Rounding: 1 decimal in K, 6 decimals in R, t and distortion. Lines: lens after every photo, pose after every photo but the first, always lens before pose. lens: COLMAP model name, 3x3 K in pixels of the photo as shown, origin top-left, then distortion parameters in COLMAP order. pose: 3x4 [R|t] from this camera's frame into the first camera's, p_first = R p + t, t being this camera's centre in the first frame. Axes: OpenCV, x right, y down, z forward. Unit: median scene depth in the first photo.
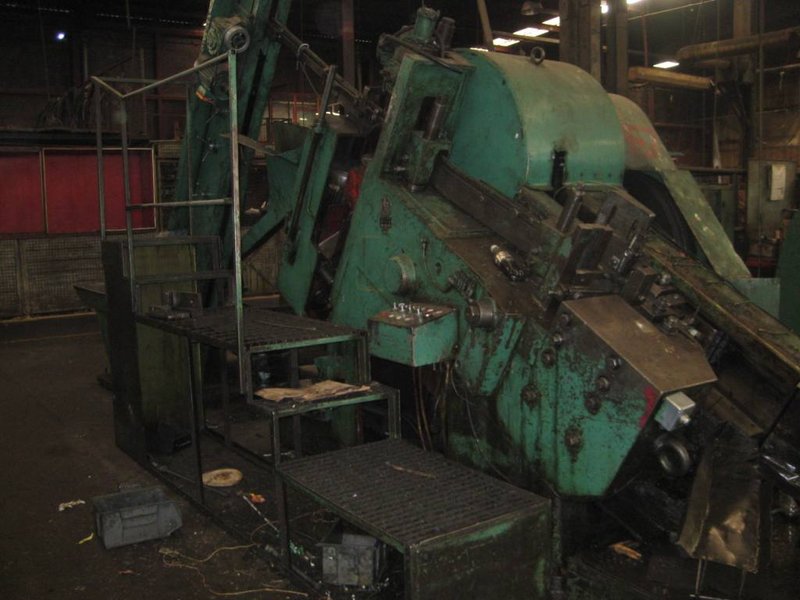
lens RADIAL K [[821.3, 0, 400.0], [0, 821.3, 300.0], [0, 0, 1]] dist [-0.085051, 0.031567]
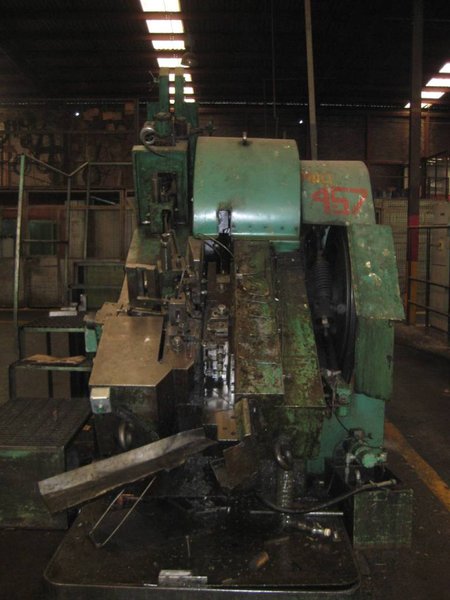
lens RADIAL K [[616.0, 0, 225.0], [0, 616.0, 300.0], [0, 0, 1]] dist [-0.085051, 0.031567]
pose [[0.809294, 0.083027, -0.581507, 0.793349], [-0.093709, 0.995531, 0.011725, -0.047529], [0.579881, 0.045003, 0.813457, 0.188064]]
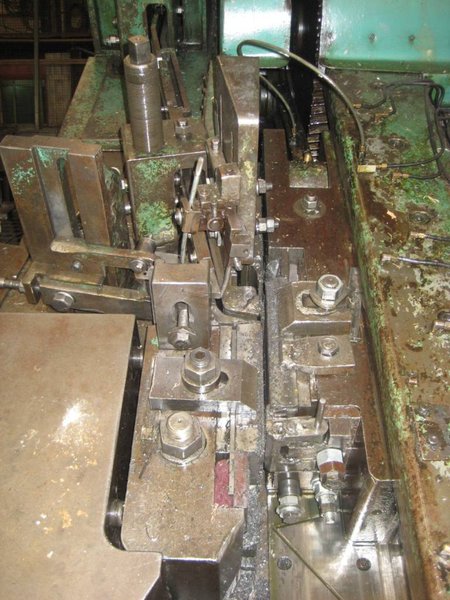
lens RADIAL K [[616.0, 0, 225.0], [0, 616.0, 300.0], [0, 0, 1]] dist [-0.085051, 0.031567]
pose [[0.799688, 0.204481, -0.564524, 0.402794], [-0.096187, 0.971707, 0.215715, -0.071450], [0.592662, -0.118204, 0.796731, 0.653447]]
